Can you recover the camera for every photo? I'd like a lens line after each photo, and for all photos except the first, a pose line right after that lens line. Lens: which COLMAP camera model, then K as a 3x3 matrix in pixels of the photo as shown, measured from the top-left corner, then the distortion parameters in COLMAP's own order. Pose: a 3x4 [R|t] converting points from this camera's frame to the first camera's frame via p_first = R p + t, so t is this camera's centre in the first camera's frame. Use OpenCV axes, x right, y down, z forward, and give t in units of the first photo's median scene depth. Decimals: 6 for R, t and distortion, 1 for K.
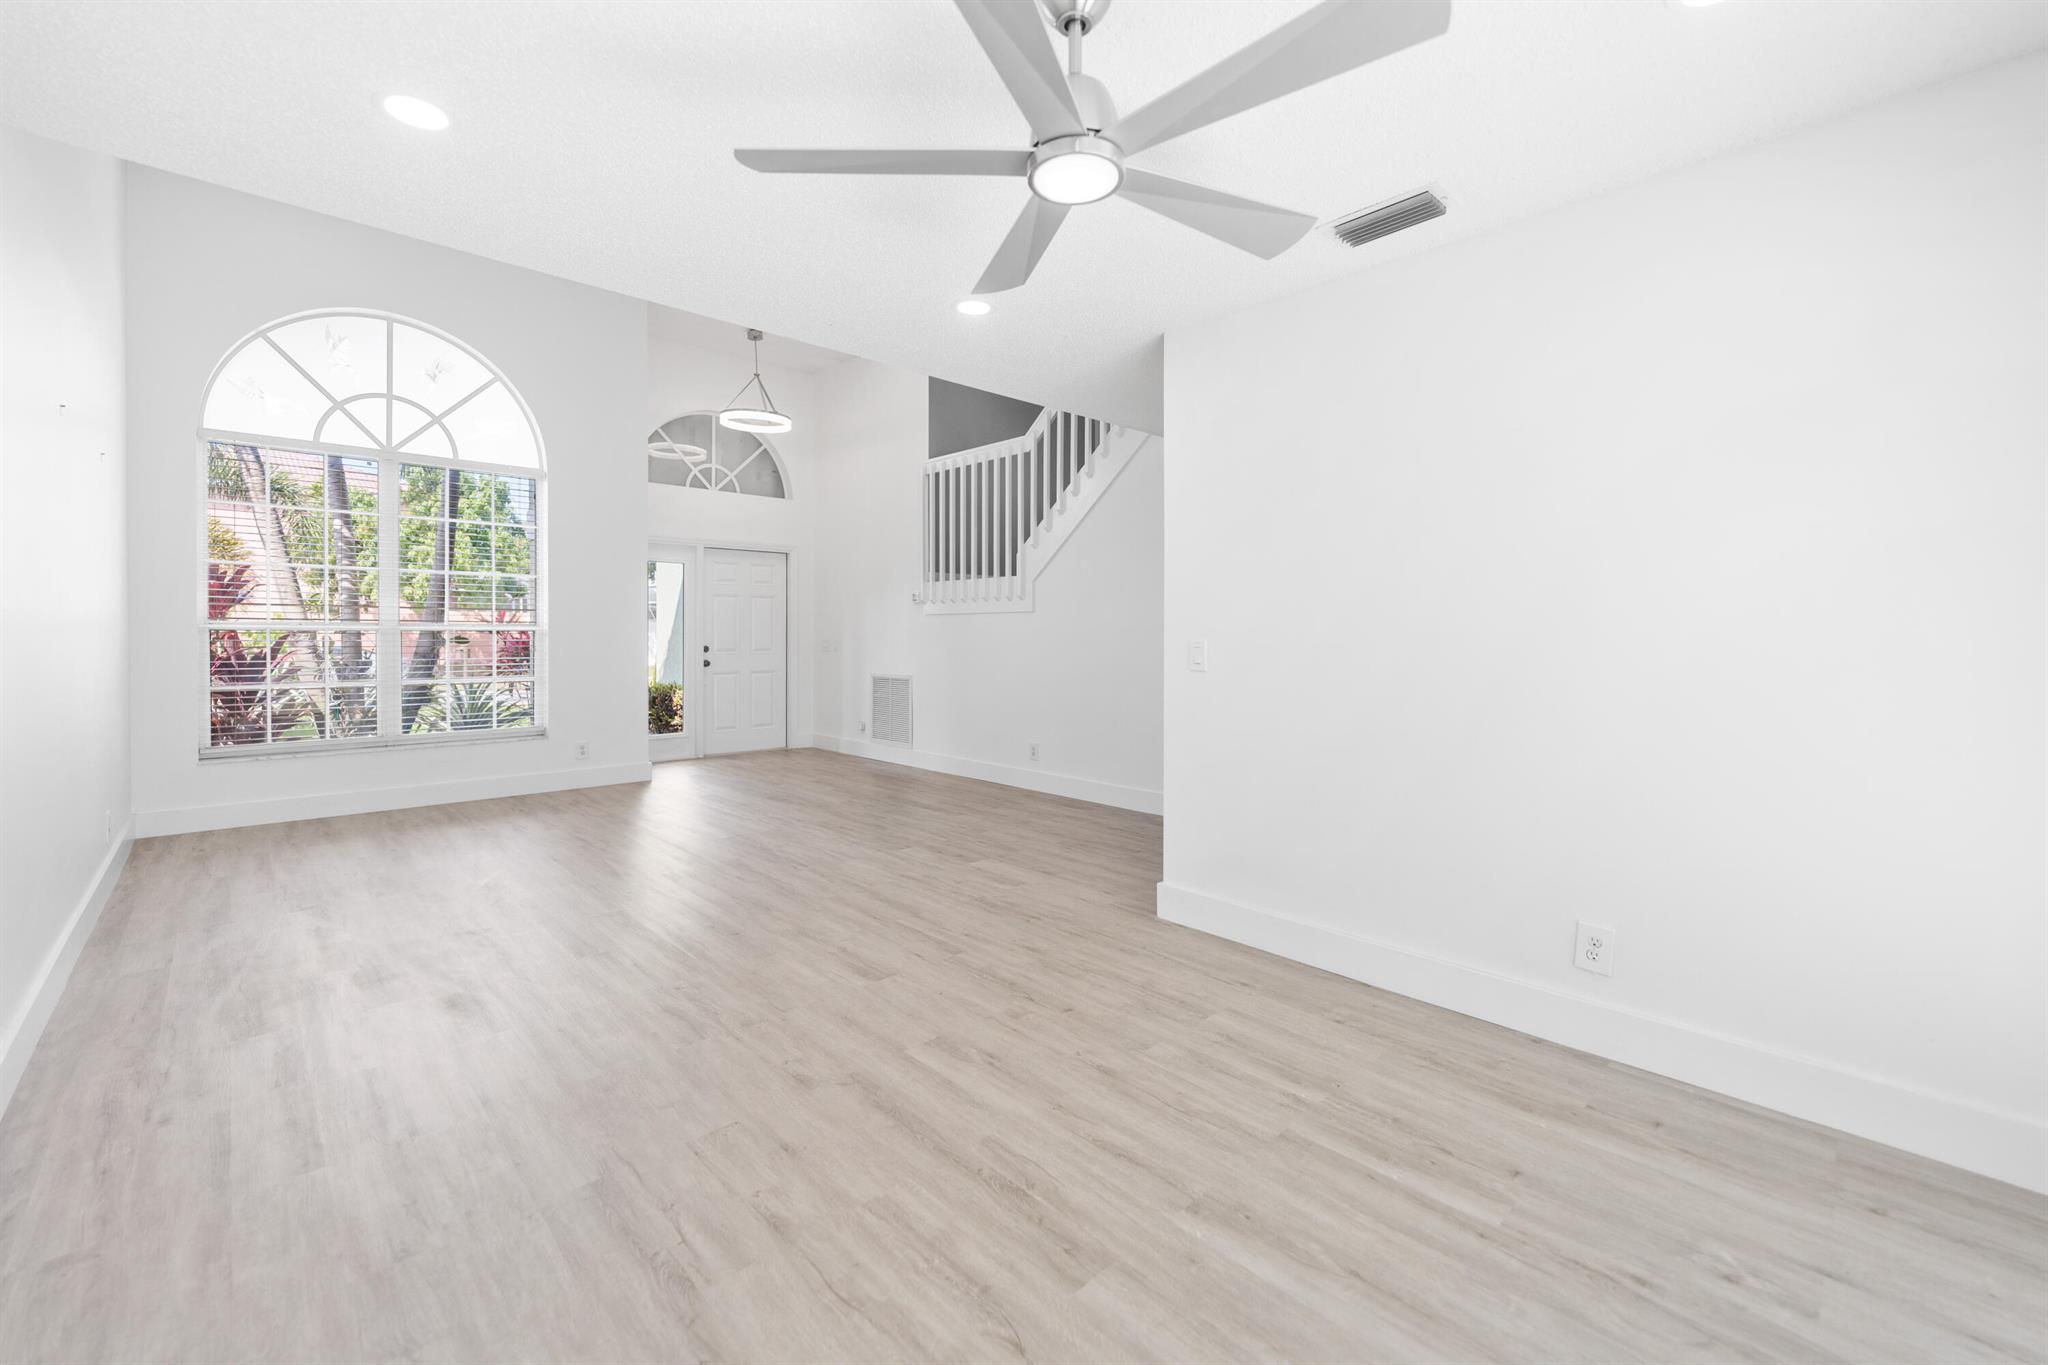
lens RADIAL K [[831.2, 0, 1021.1], [0, 831.2, 649.2], [0, 0, 1]] dist [0.002526, -0.001460]
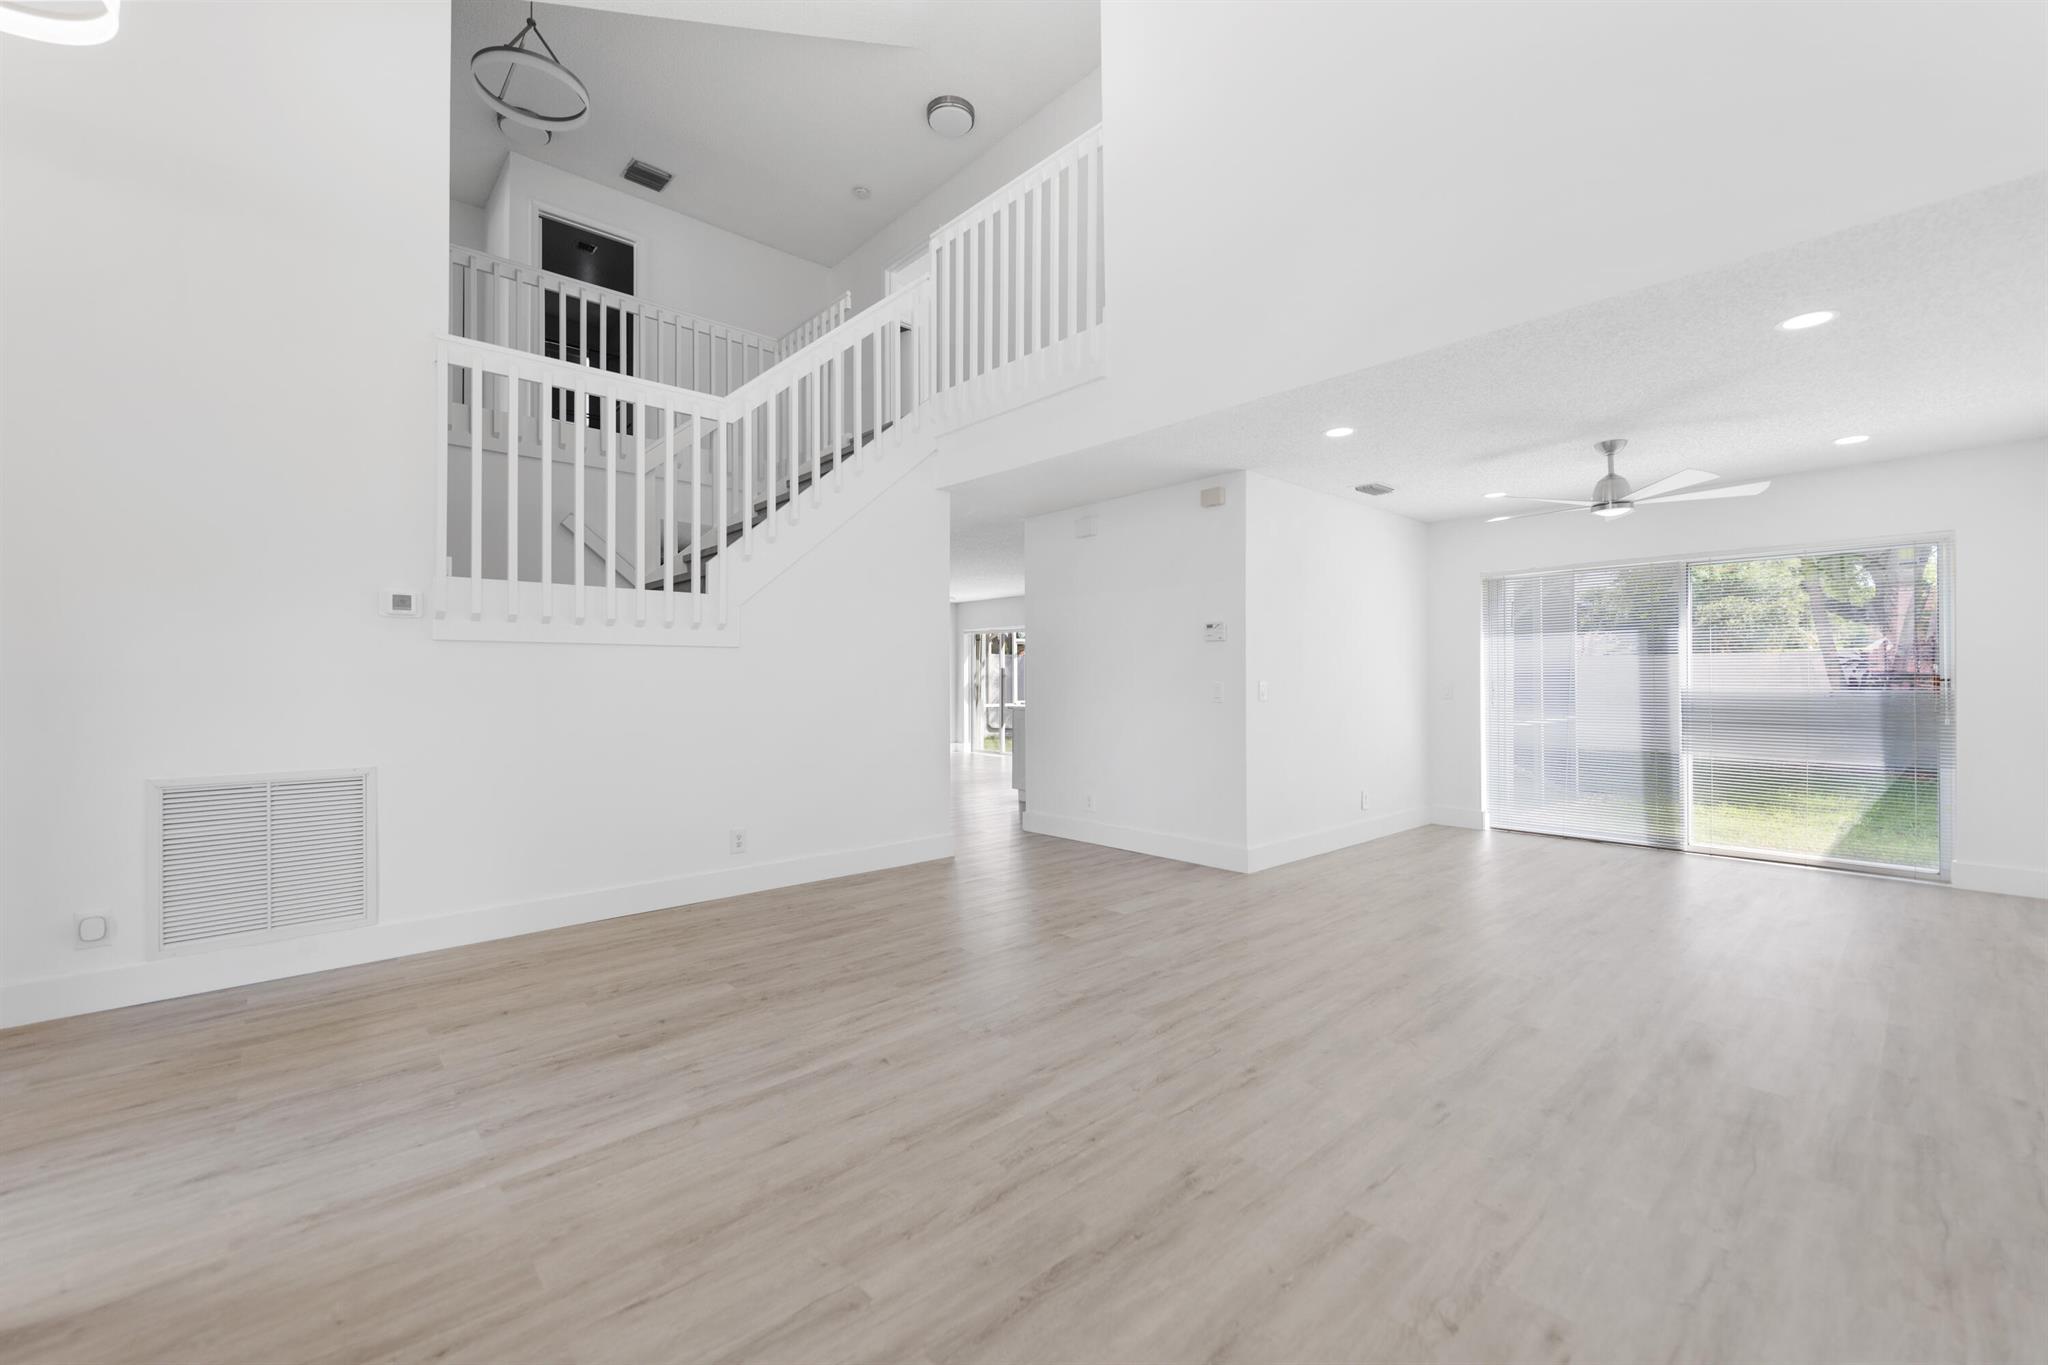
lens RADIAL K [[831.2, 0, 1023.2], [0, 831.2, 671.0], [0, 0, 1]] dist [0.002526, -0.001460]
pose [[0.031661, 0.008633, 0.999461, -0.623337], [0.022578, 0.999701, -0.009351, -0.010213], [-0.999244, 0.022862, 0.031457, 0.651889]]
